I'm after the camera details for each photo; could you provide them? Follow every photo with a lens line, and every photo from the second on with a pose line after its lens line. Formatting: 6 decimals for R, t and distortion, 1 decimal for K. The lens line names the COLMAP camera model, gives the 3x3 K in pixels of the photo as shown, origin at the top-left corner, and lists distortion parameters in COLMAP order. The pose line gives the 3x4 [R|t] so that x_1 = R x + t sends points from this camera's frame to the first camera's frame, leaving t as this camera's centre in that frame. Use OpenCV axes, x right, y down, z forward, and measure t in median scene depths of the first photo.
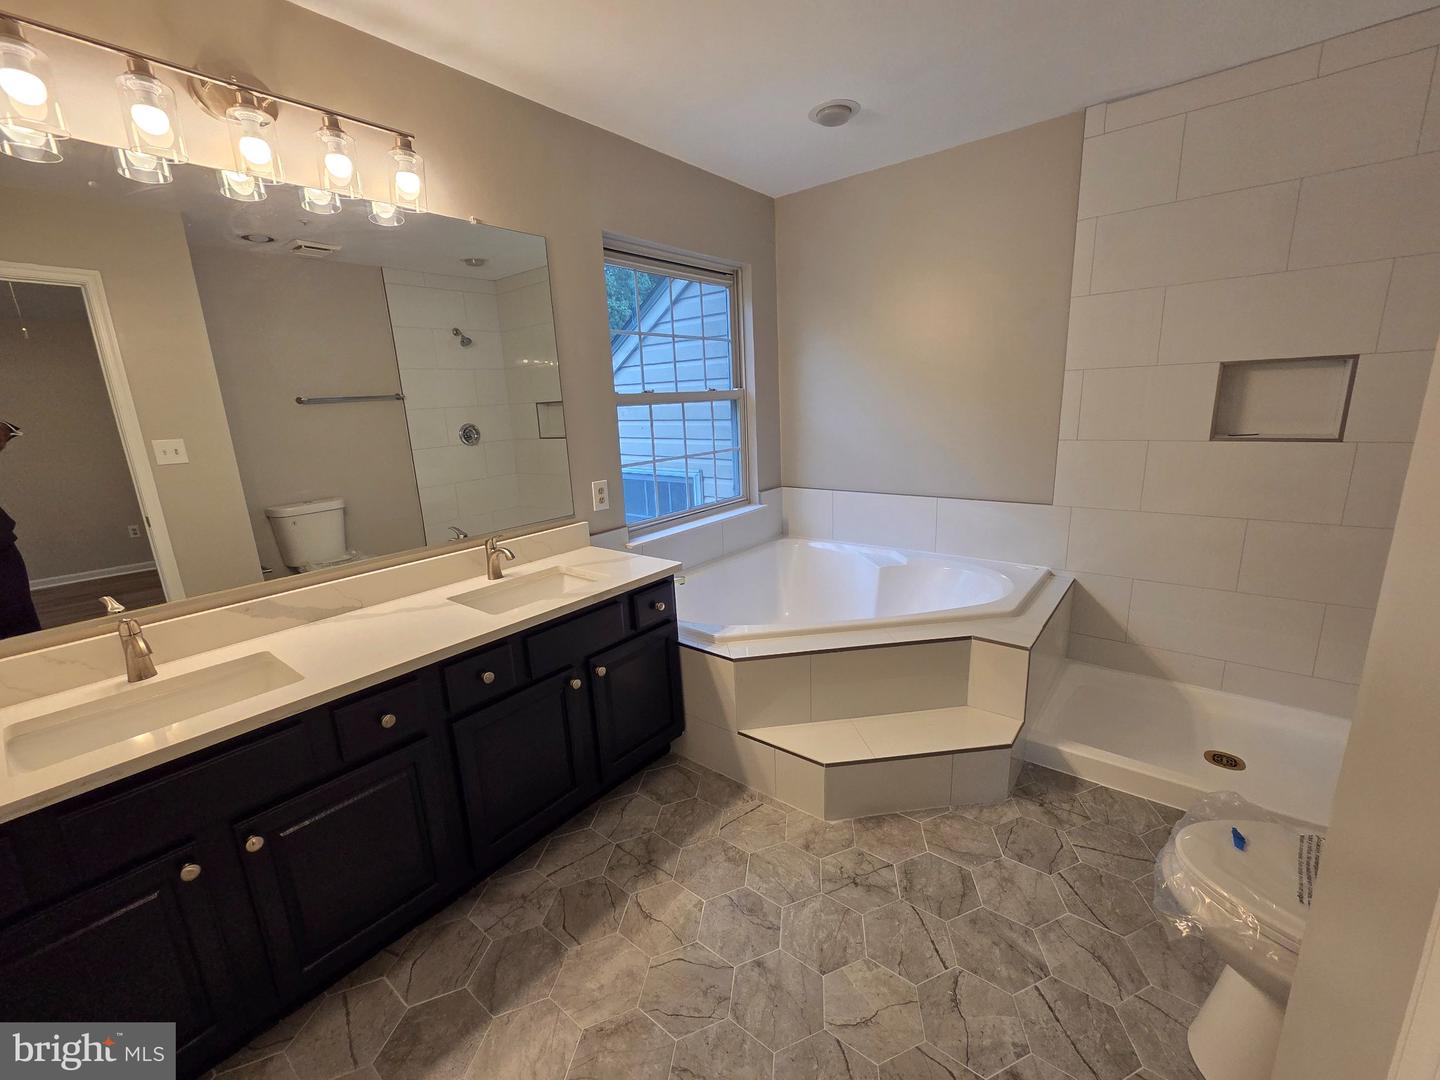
lens RADIAL K [[589.8, 0, 716.2], [0, 589.8, 536.0], [0, 0, 1]] dist [0.002648, -0.001214]
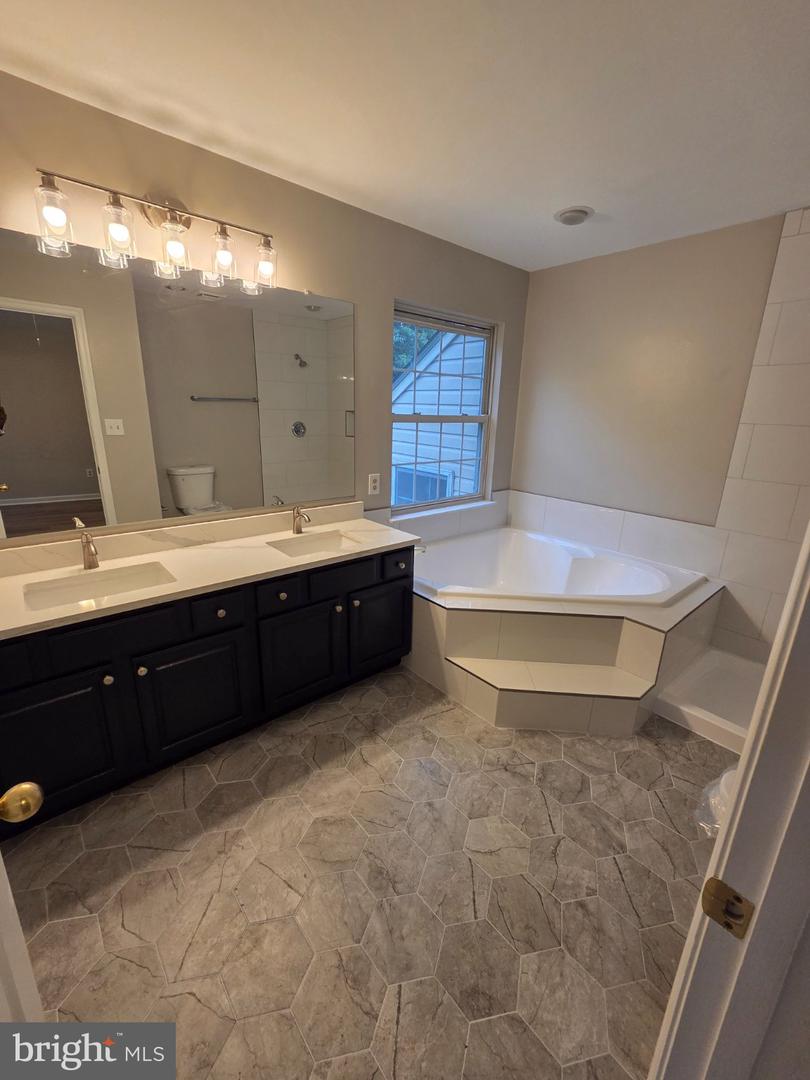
lens RADIAL K [[442.4, 0, 404.1], [0, 442.4, 537.3], [0, 0, 1]] dist [0.002648, -0.001214]
pose [[0.981074, 0.119994, -0.151968, 0.075257], [-0.111619, 0.991782, 0.062524, -0.021353], [0.158222, -0.044379, 0.986406, -0.087934]]
